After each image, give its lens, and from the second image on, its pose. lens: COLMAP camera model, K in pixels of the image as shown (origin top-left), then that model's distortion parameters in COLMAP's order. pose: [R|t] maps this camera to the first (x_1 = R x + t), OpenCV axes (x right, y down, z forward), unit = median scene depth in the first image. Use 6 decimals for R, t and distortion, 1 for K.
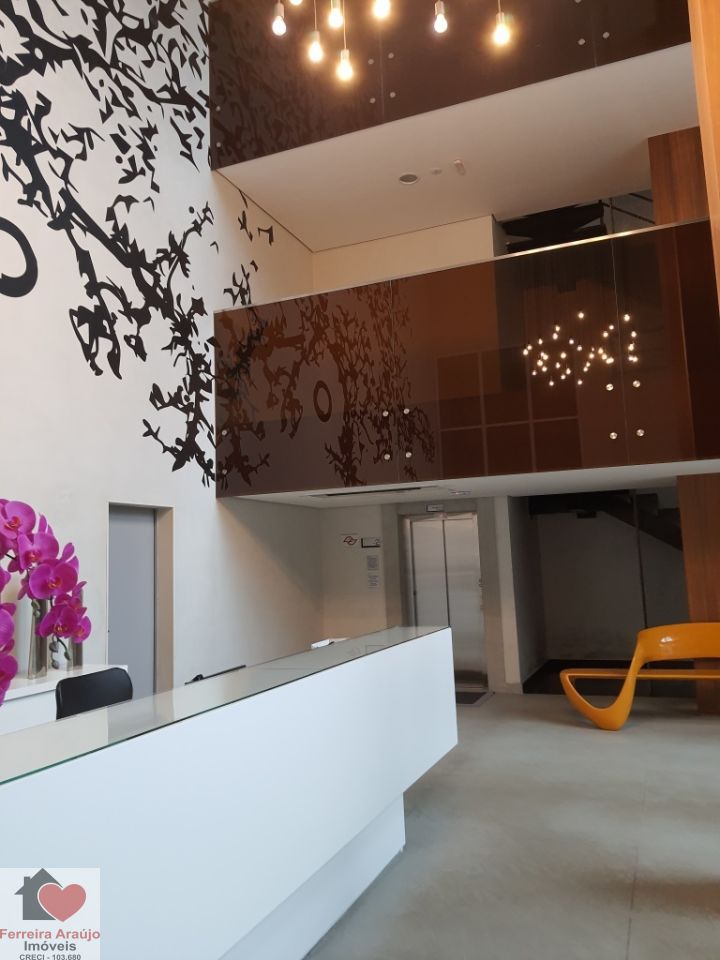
lens RADIAL K [[761.7, 0, 360.2], [0, 761.7, 470.9], [0, 0, 1]] dist [0.077876, -0.082925]
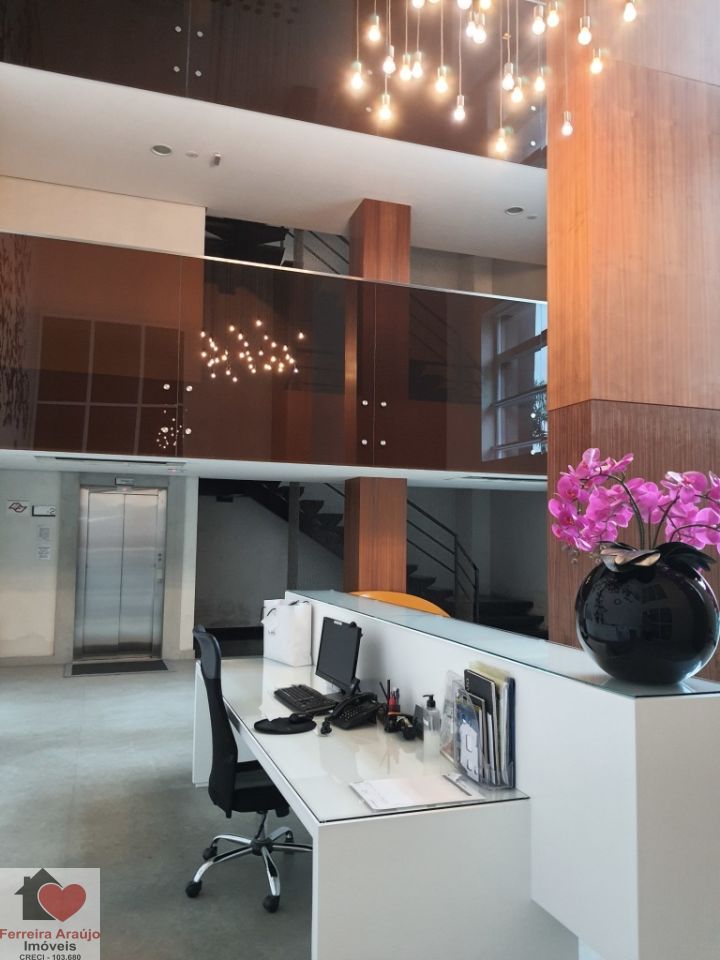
lens RADIAL K [[761.7, 0, 363.7], [0, 761.7, 482.9], [0, 0, 1]] dist [0.077876, -0.082925]
pose [[0.752981, 0.094937, 0.651158, -0.358240], [-0.118722, 0.992899, -0.007475, 0.024058], [-0.647244, -0.071678, 0.758906, 0.044705]]
